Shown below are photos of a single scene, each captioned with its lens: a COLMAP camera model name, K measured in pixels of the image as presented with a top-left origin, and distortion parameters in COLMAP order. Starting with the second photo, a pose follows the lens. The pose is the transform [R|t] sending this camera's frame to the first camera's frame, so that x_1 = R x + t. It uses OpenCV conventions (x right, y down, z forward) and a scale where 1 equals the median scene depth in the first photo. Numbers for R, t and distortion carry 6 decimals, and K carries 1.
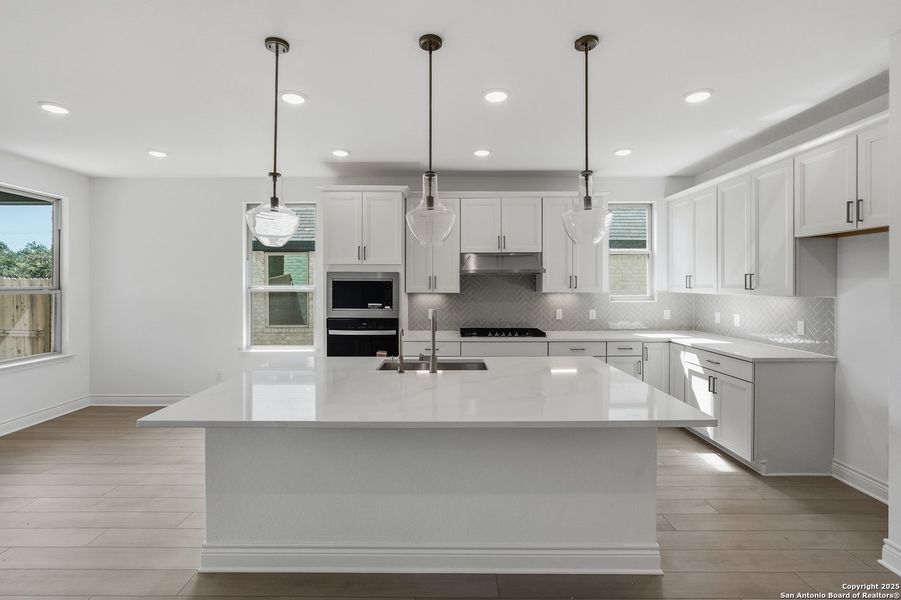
lens RADIAL K [[421.9, 0, 448.7], [0, 421.9, 285.5], [0, 0, 1]] dist [-0.003618, 0.000796]
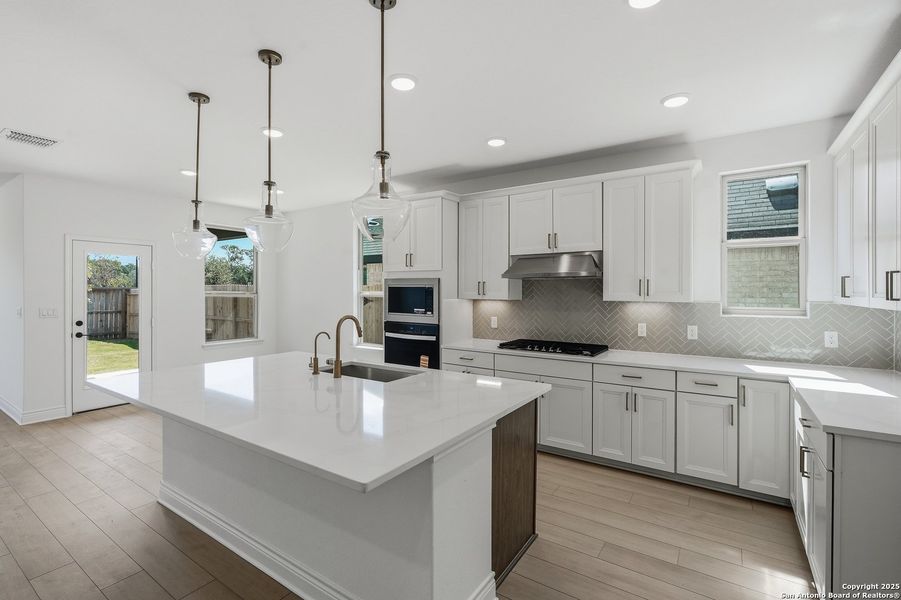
lens RADIAL K [[415.5, 0, 448.5], [0, 415.5, 293.4], [0, 0, 1]] dist [-0.003451, 0.000608]
pose [[0.826789, 0.004720, -0.562492, 0.452671], [-0.003049, 0.999988, 0.003908, 0.000498], [0.562504, -0.001516, 0.826793, 0.205688]]
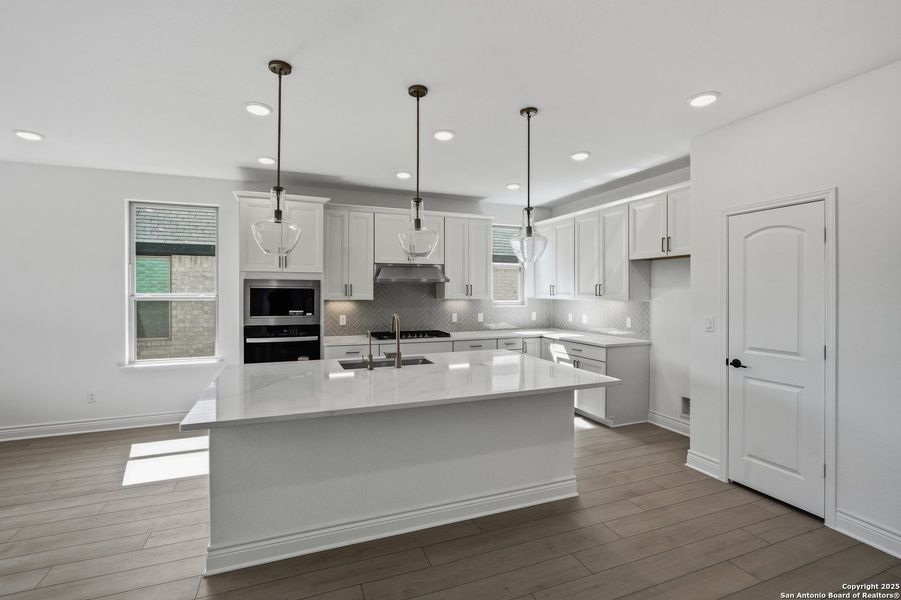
lens RADIAL K [[415.5, 0, 448.5], [0, 415.5, 293.4], [0, 0, 1]] dist [-0.003451, 0.000608]
pose [[0.929906, 0.000024, 0.367797, -0.202206], [0.000098, 1.000000, -0.000314, 0.001357], [-0.367797, 0.000328, 0.929906, -0.069751]]
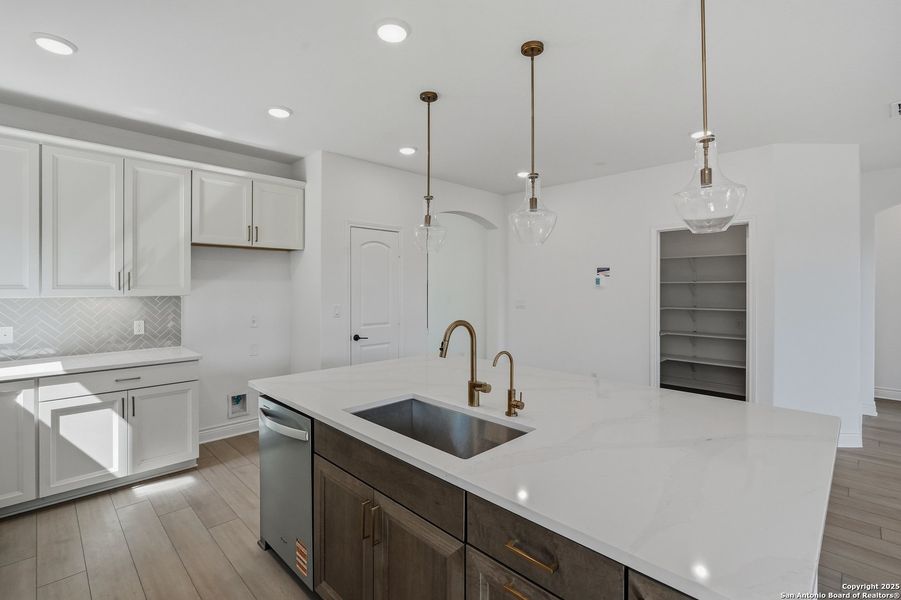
lens RADIAL K [[415.5, 0, 448.5], [0, 415.5, 293.4], [0, 0, 1]] dist [-0.003451, 0.000608]
pose [[-0.706702, -0.010333, 0.707436, -0.313298], [0.002580, 0.999849, 0.017182, 0.002753], [-0.707506, 0.013968, -0.706569, 0.940132]]
